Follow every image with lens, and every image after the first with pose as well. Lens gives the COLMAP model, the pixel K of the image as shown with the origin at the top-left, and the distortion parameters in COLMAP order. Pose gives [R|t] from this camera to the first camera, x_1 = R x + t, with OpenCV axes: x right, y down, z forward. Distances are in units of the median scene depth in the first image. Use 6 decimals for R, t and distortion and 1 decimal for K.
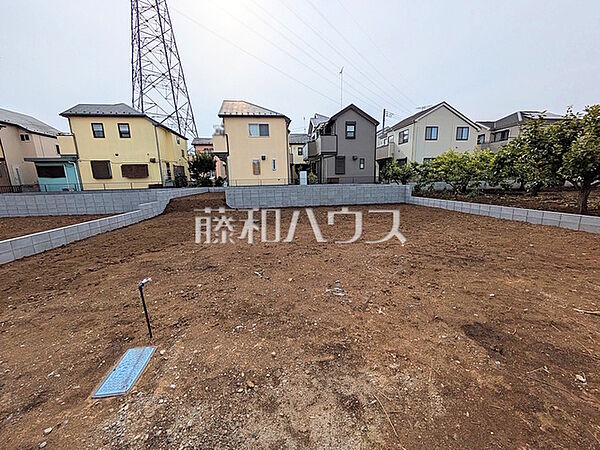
lens RADIAL K [[237.2, 0, 299.9], [0, 237.2, 226.5], [0, 0, 1]] dist [-0.002880, 0.000674]
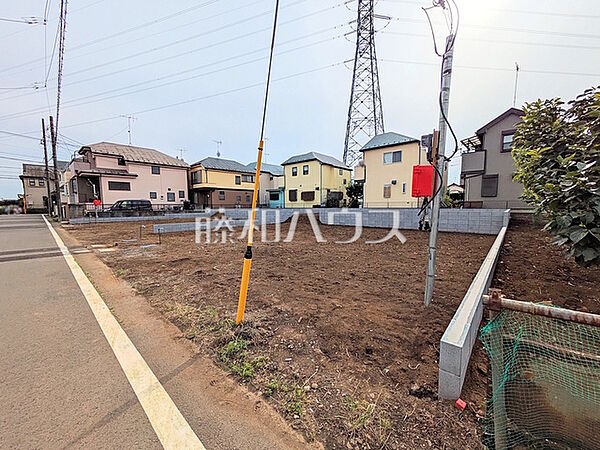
lens RADIAL K [[237.2, 0, 300.8], [0, 237.2, 226.0], [0, 0, 1]] dist [-0.002880, 0.000674]
pose [[0.642806, 0.086274, -0.761155, 0.399937], [-0.155514, 0.987643, -0.019389, -0.011094], [0.750077, 0.130834, 0.648280, 0.025681]]
